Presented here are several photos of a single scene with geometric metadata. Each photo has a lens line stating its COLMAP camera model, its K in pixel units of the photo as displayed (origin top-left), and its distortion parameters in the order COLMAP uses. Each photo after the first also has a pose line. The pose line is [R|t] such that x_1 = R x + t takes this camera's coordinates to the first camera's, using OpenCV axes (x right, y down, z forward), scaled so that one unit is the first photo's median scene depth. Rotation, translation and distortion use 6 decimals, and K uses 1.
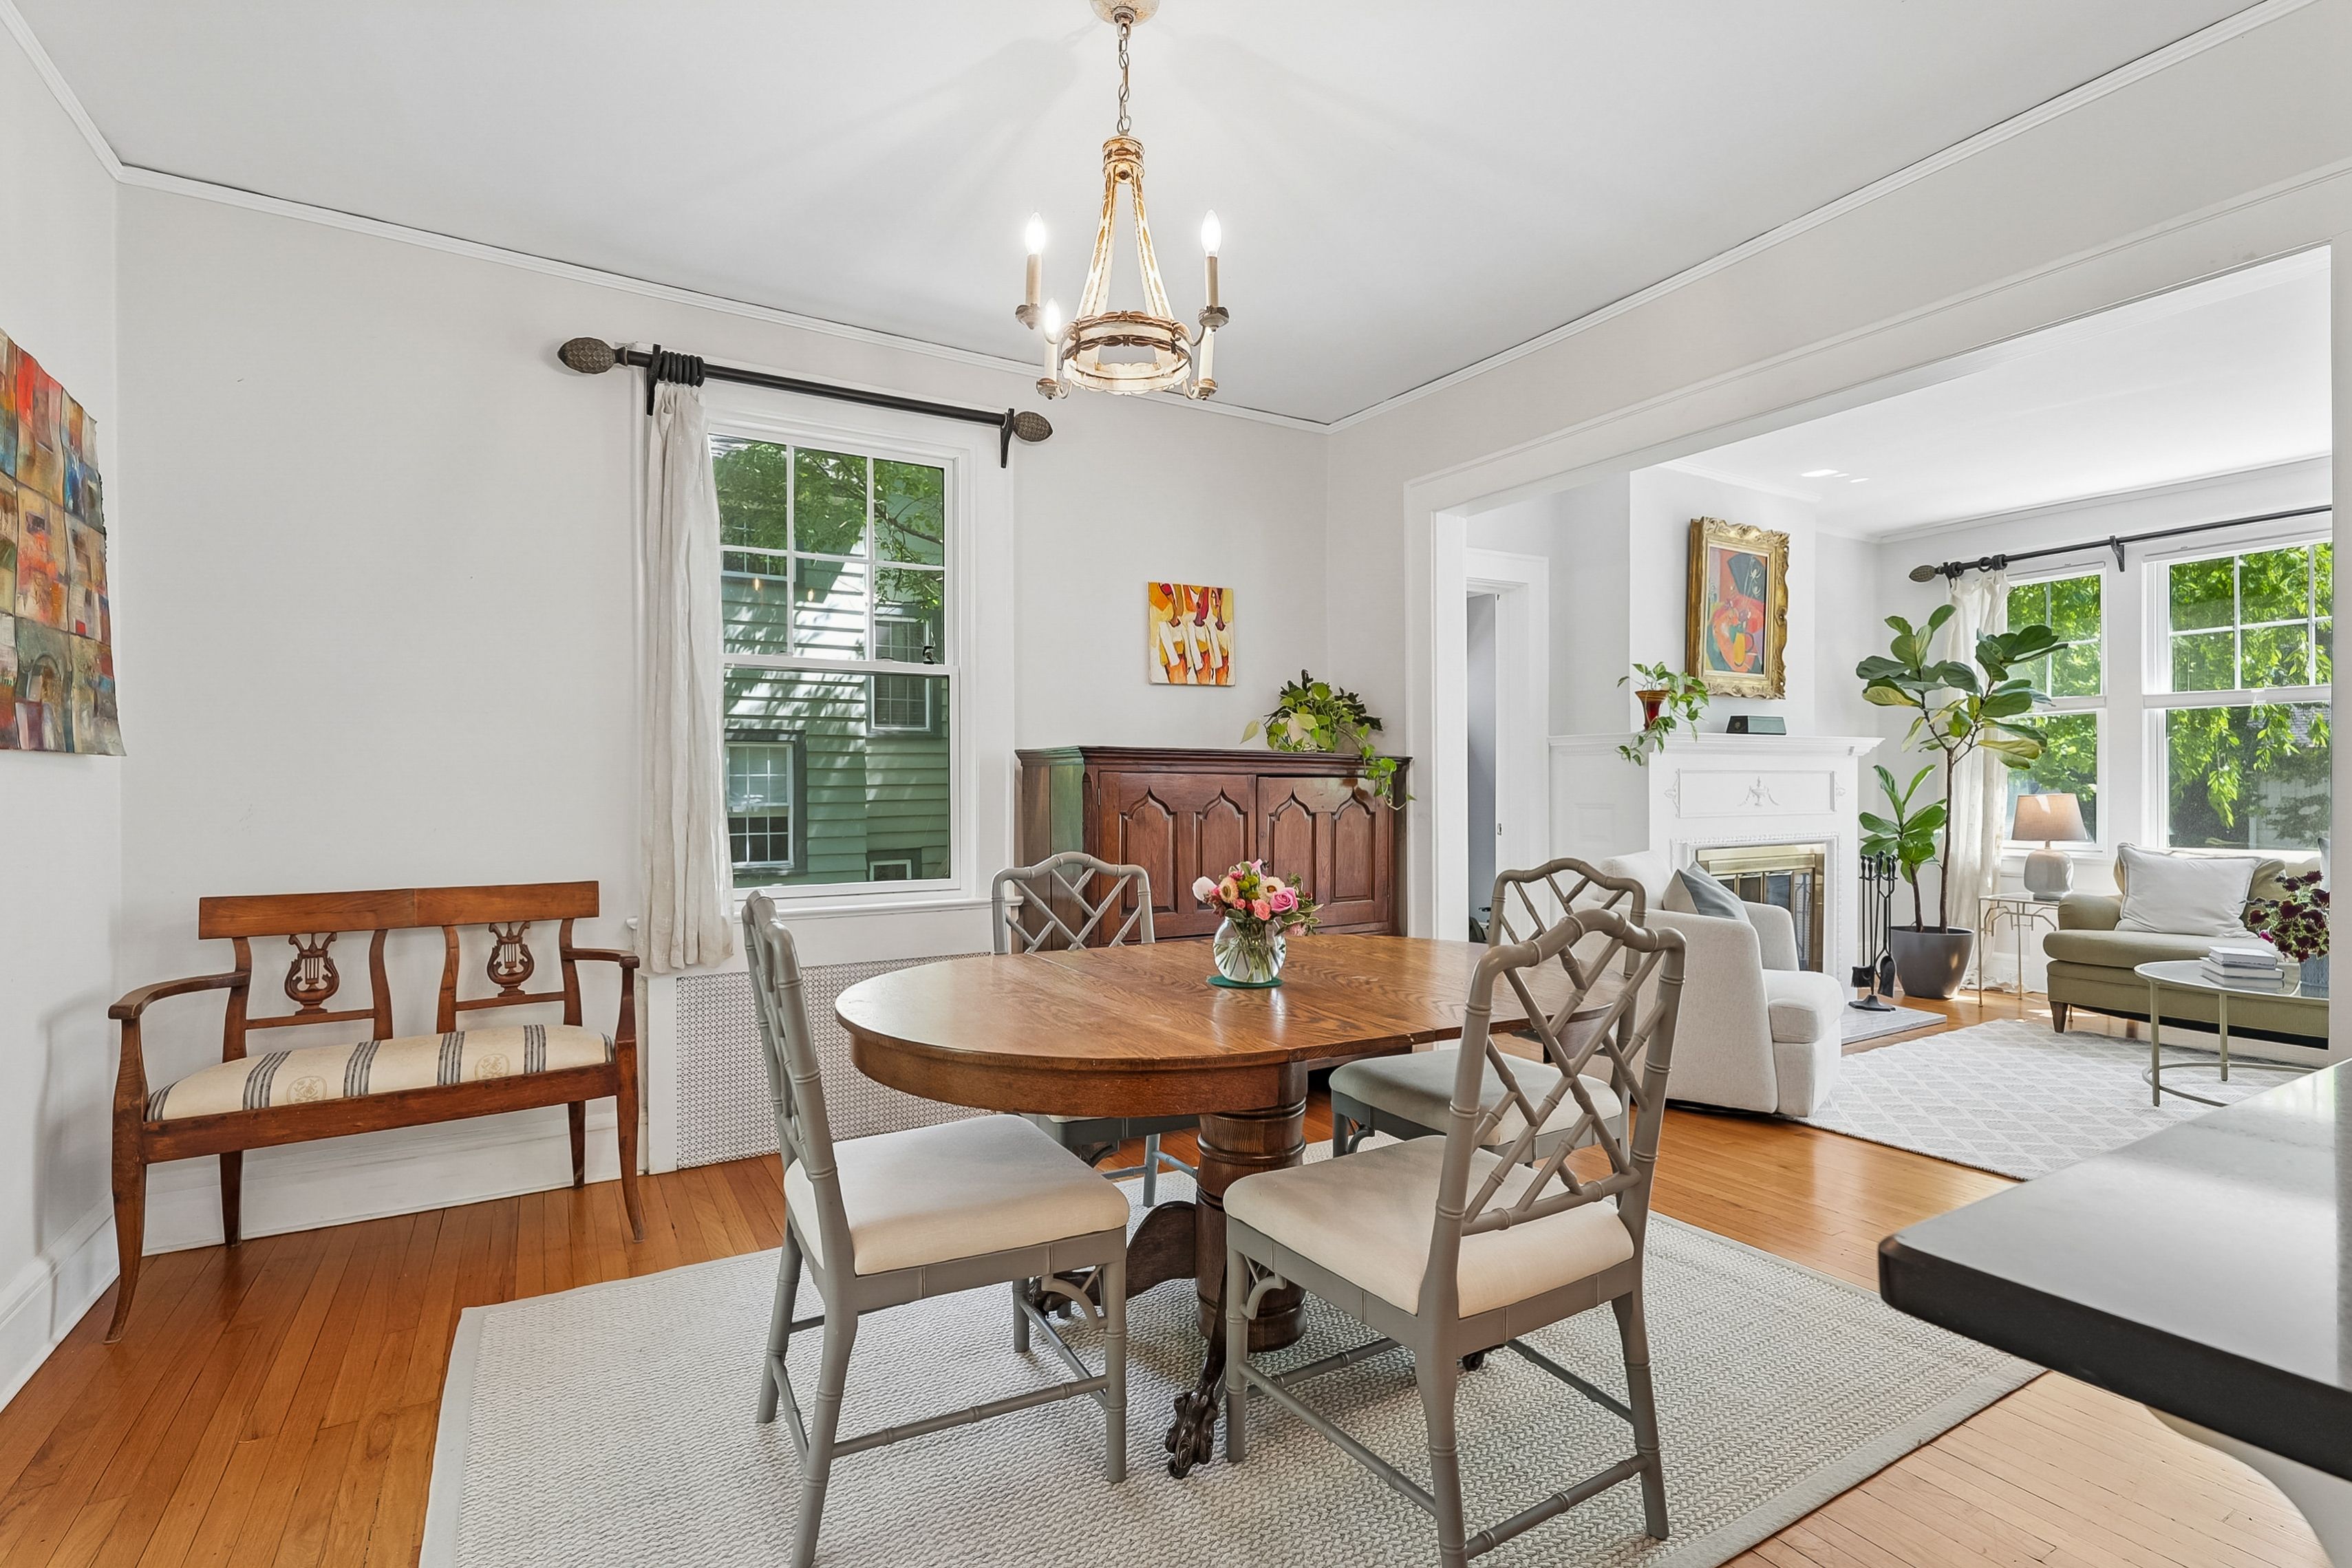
lens RADIAL K [[1092.7, 0, 1155.0], [0, 1092.7, 790.6], [0, 0, 1]] dist [-0.004785, -0.001154]
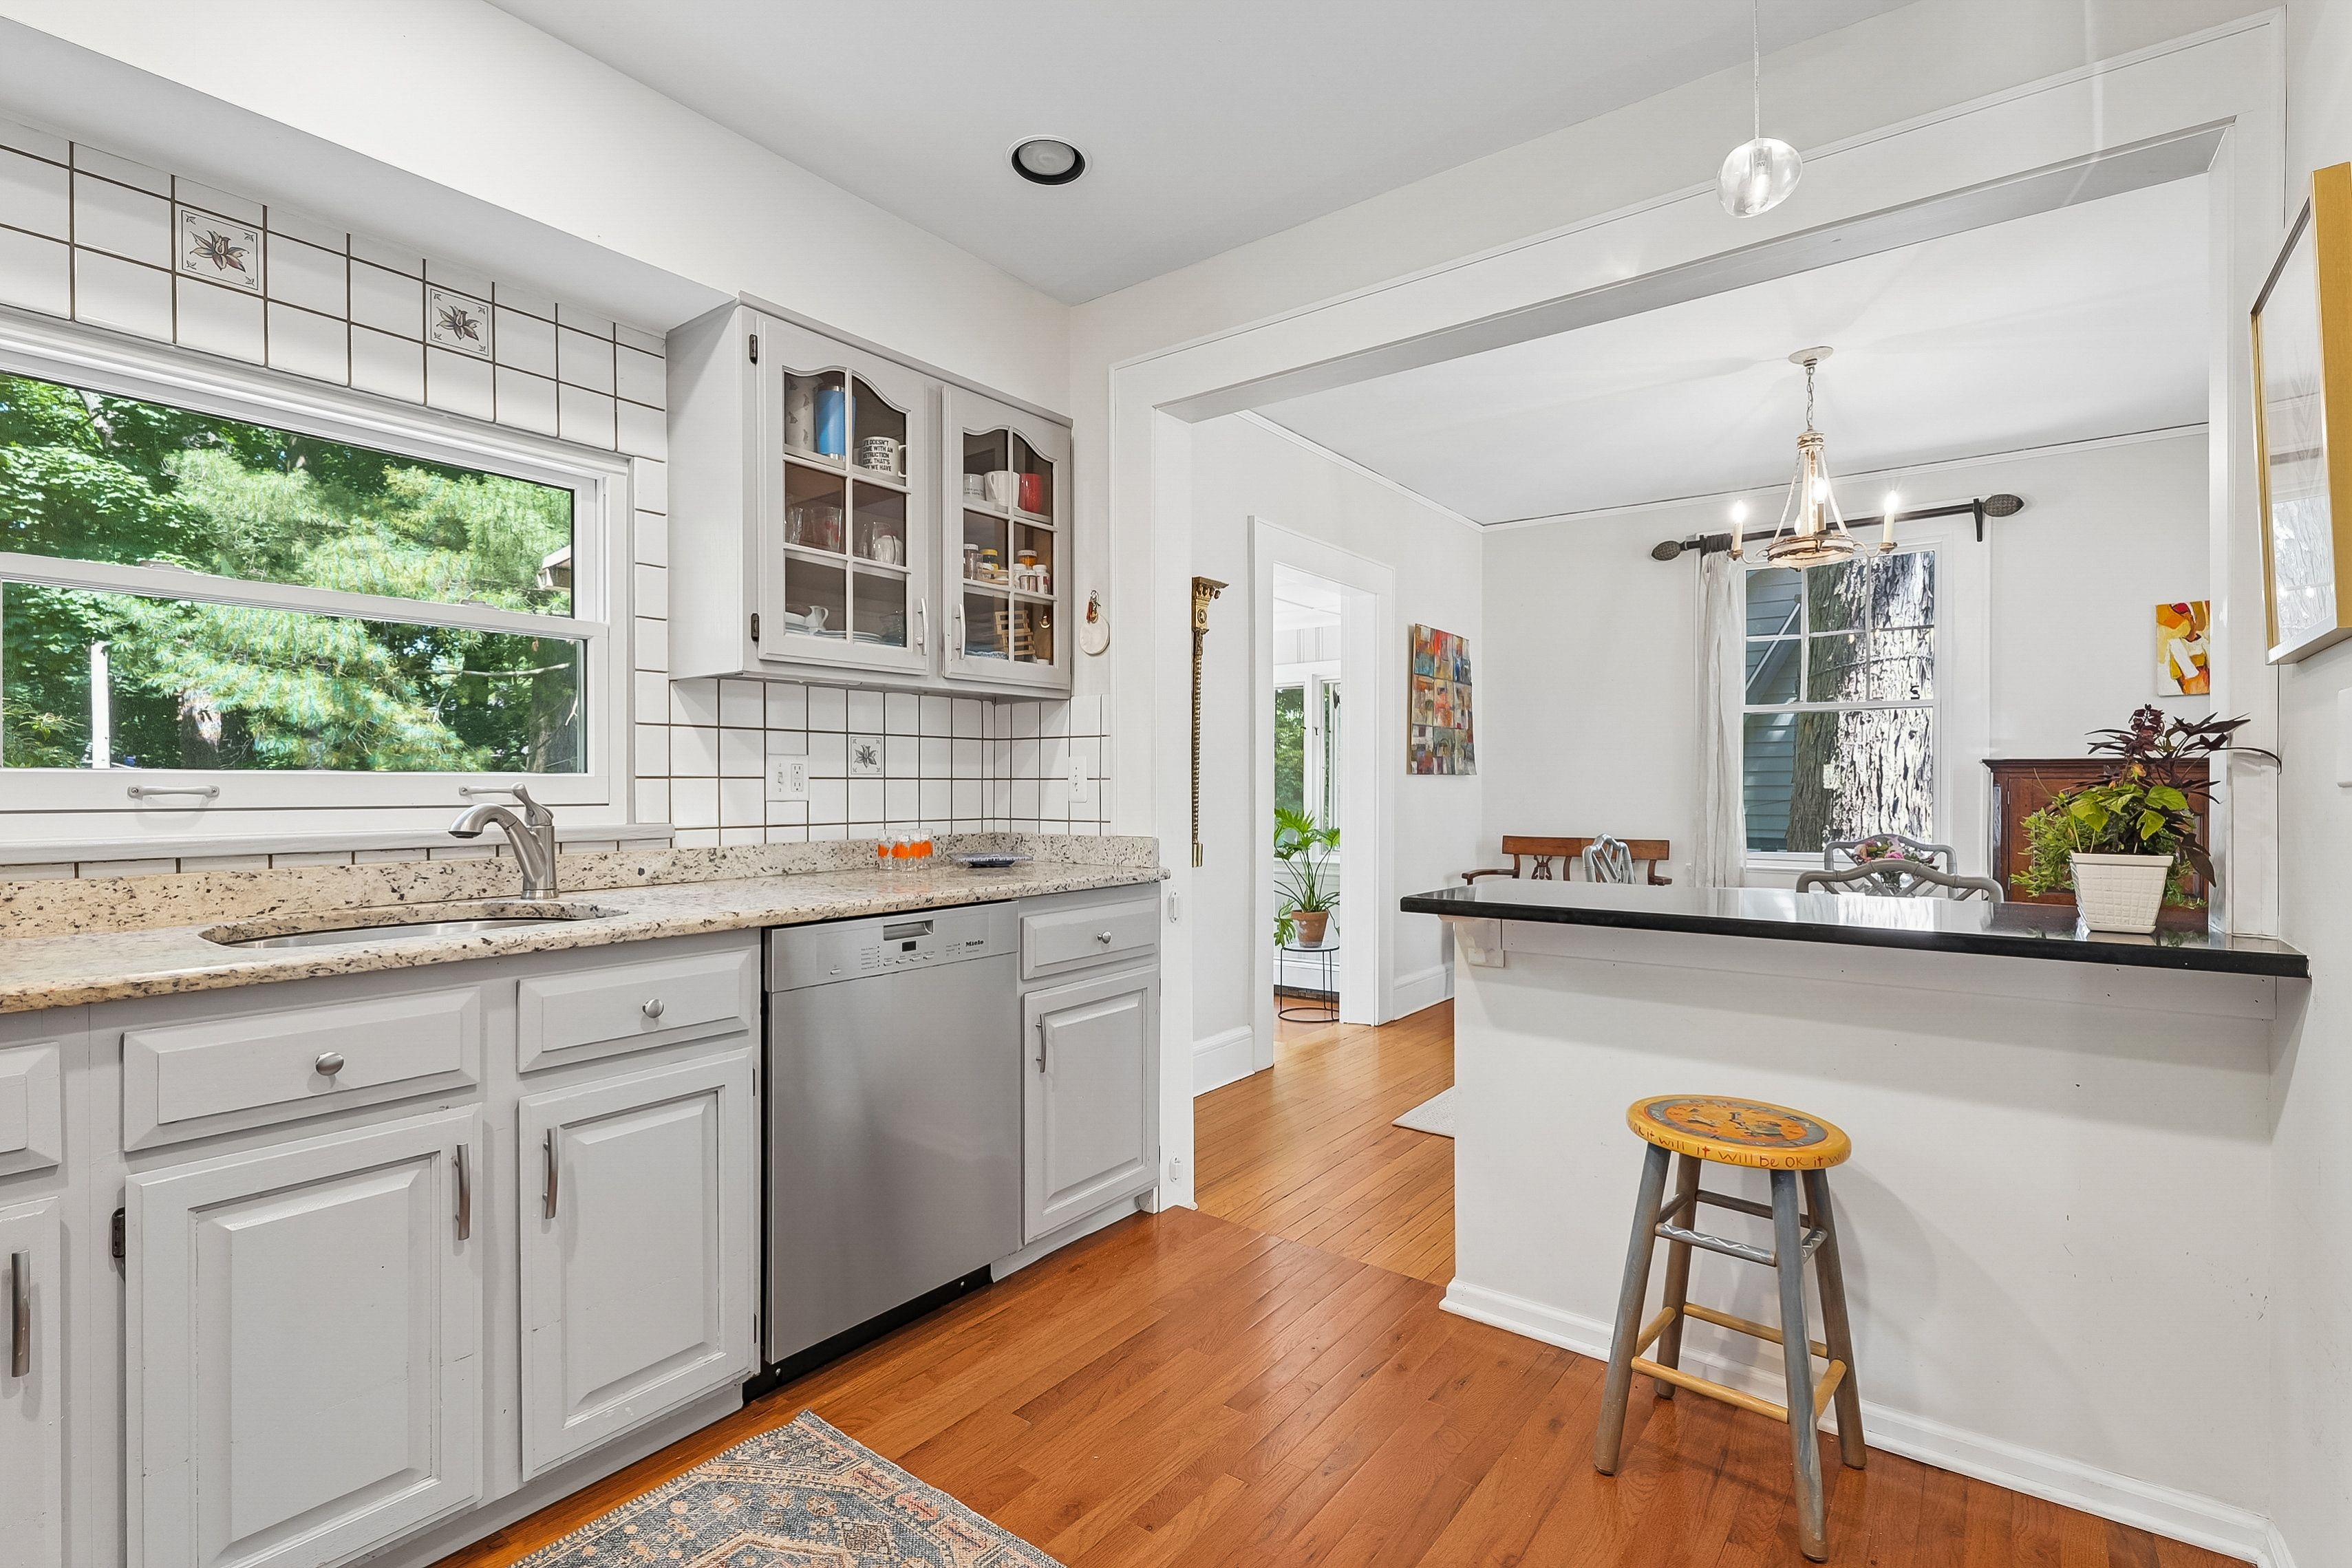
lens RADIAL K [[1092.7, 0, 1184.2], [0, 1092.7, 784.0], [0, 0, 1]] dist [-0.004785, -0.001154]
pose [[0.389697, 0.002086, -0.920941, 0.964537], [-0.006069, 0.999982, -0.000303, -0.006157], [0.920923, 0.005708, 0.389702, -0.511900]]
